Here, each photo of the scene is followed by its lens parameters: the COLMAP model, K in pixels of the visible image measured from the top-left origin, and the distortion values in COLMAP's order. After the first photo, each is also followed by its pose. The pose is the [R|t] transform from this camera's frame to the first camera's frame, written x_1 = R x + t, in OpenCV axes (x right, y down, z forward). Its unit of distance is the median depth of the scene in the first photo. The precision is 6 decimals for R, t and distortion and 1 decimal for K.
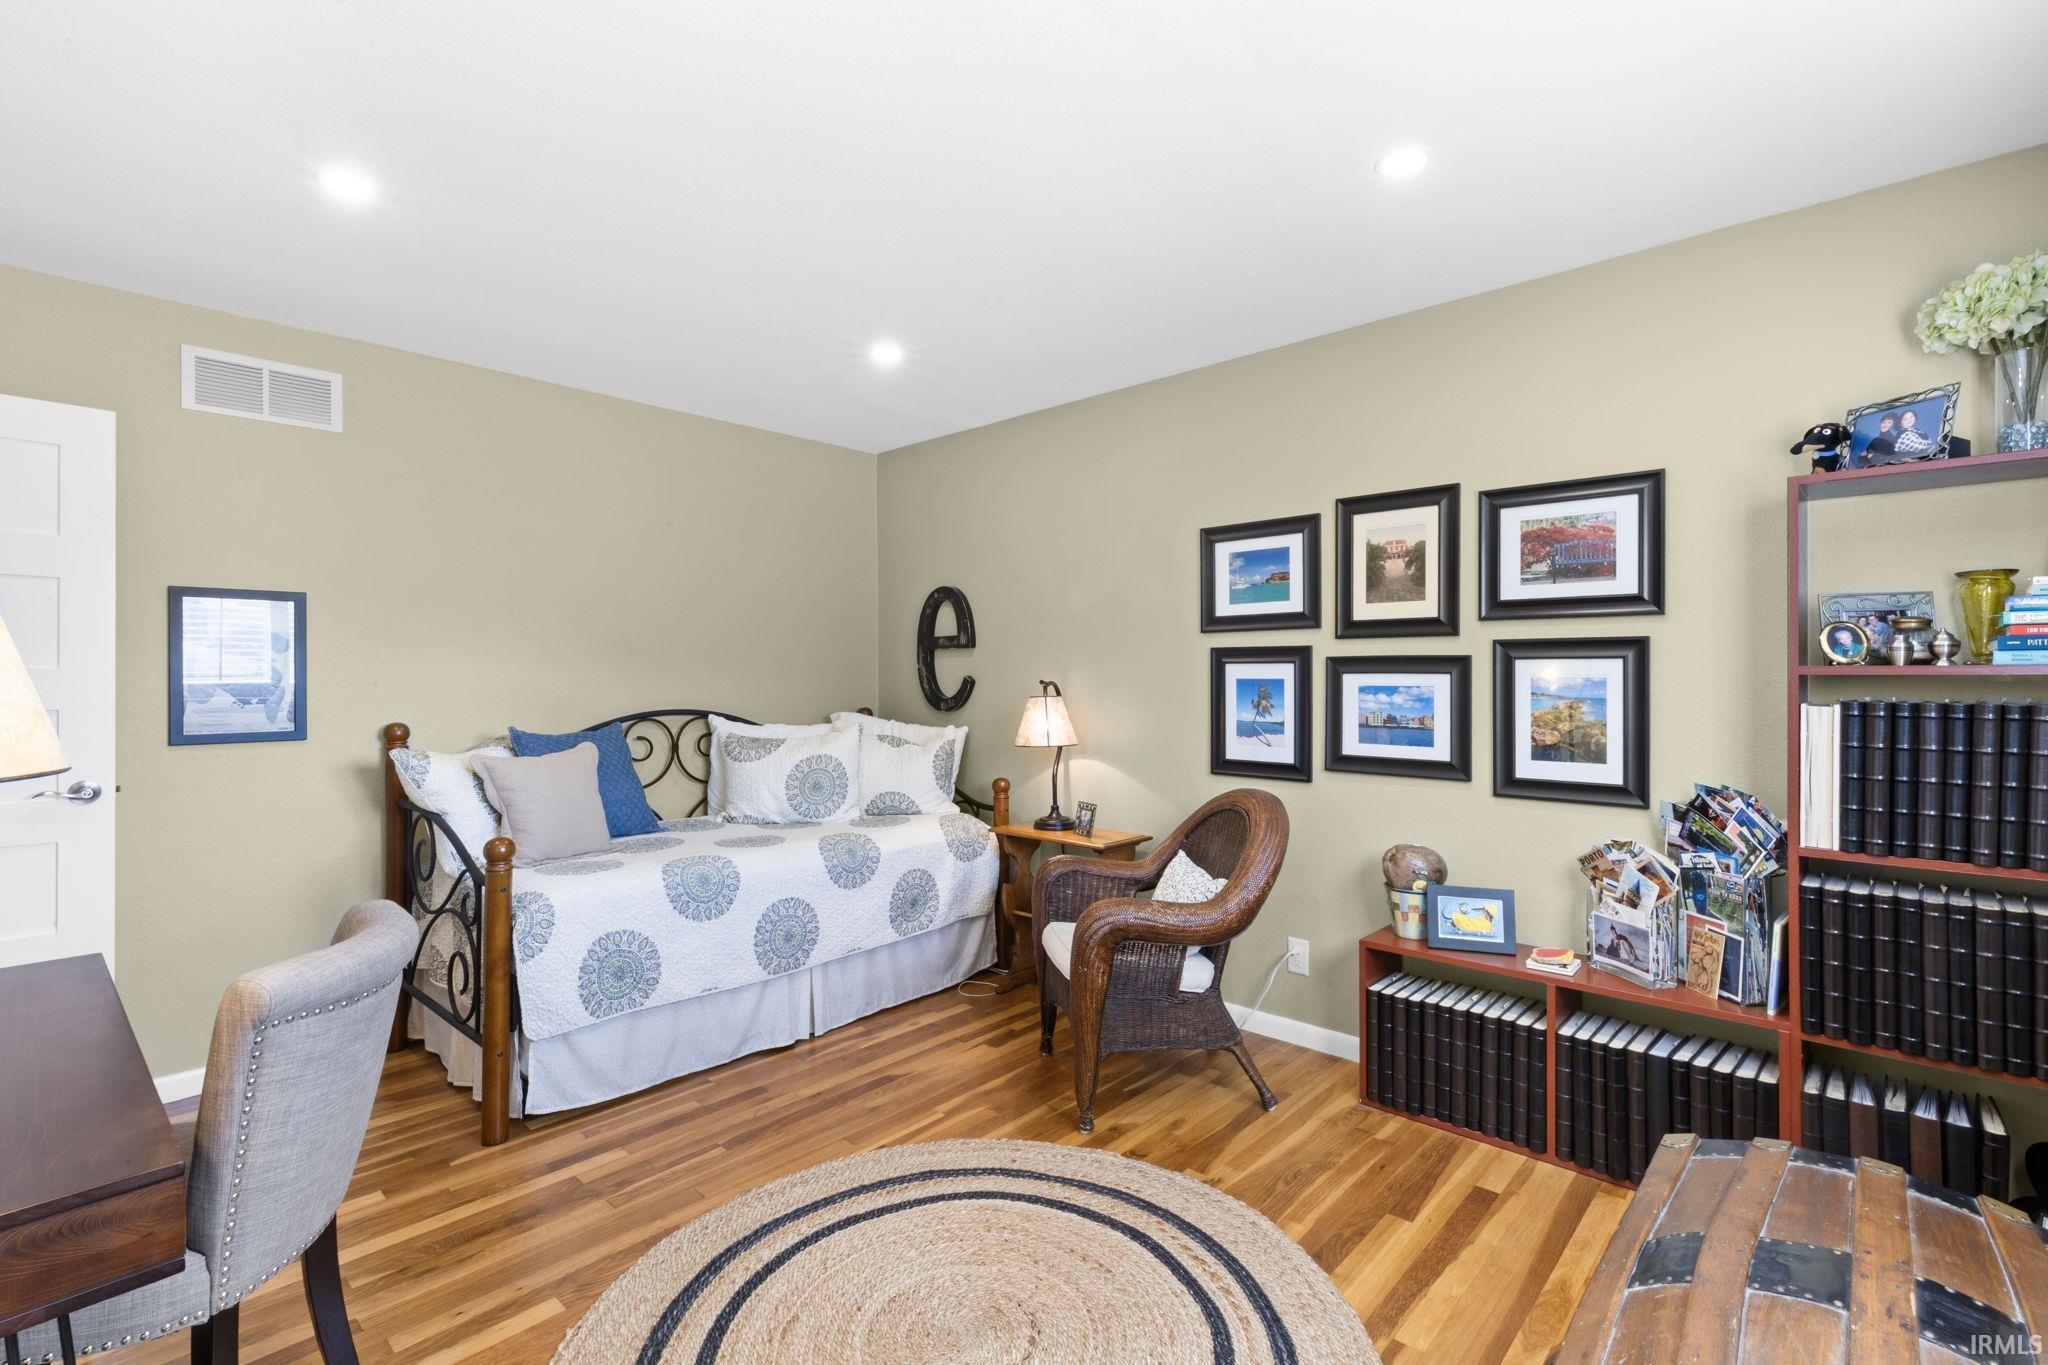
lens RADIAL K [[934.9, 0, 1023.5], [0, 934.9, 675.1], [0, 0, 1]] dist [0.010091, -0.000179]
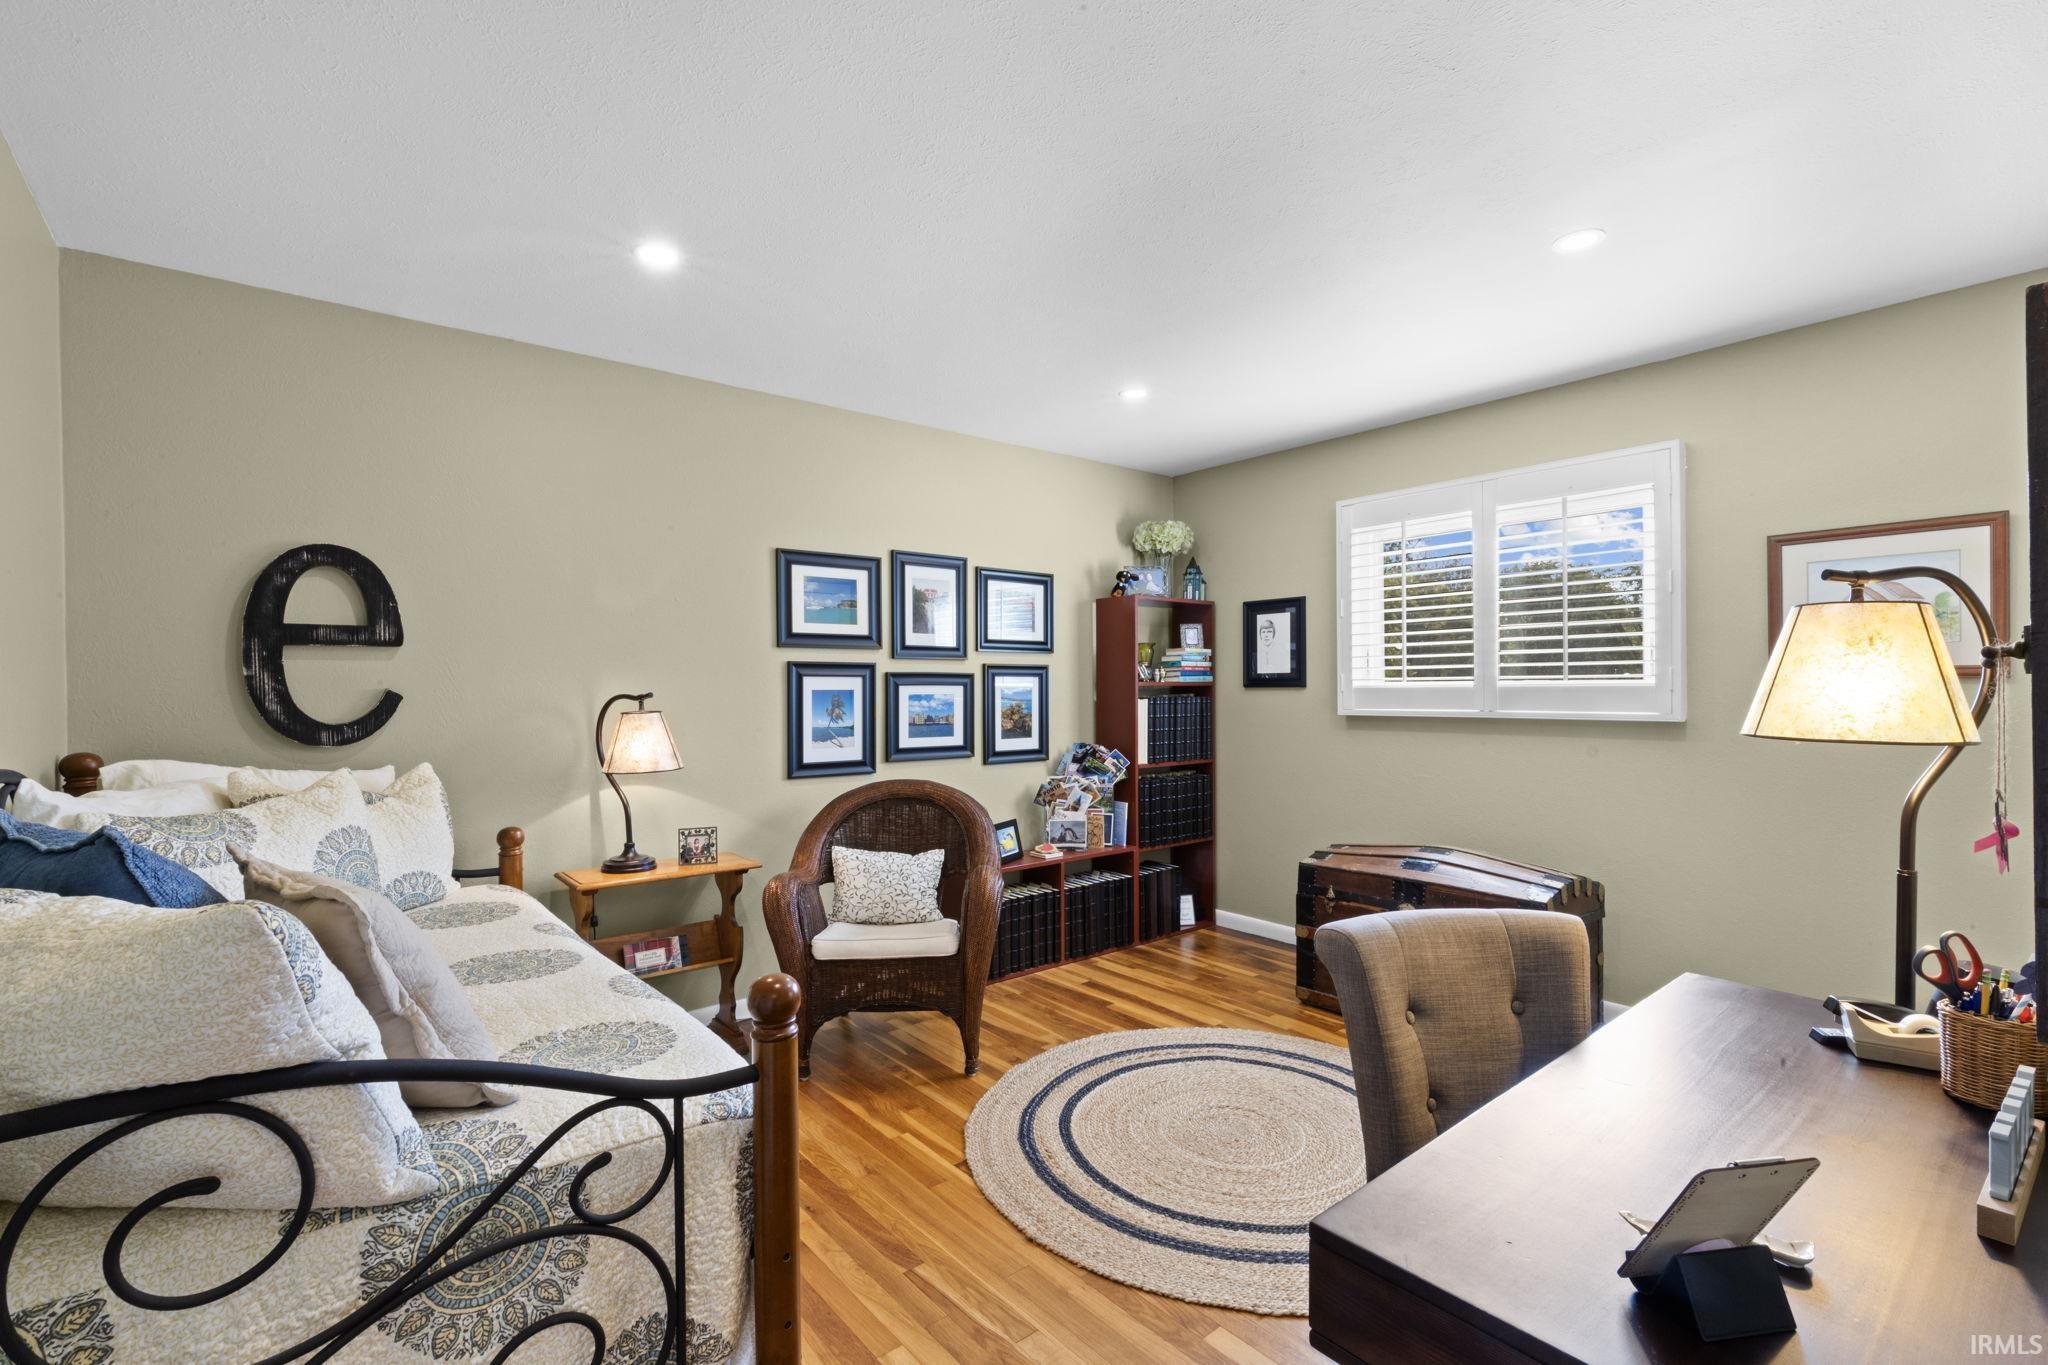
lens RADIAL K [[921.9, 0, 1023.1], [0, 921.9, 689.6], [0, 0, 1]] dist [0.010335, -0.000585]
pose [[0.135335, 0.000544, 0.990800, -0.932007], [0.005613, 0.999983, -0.001316, 0.007047], [-0.990784, 0.005740, 0.135330, 0.679133]]
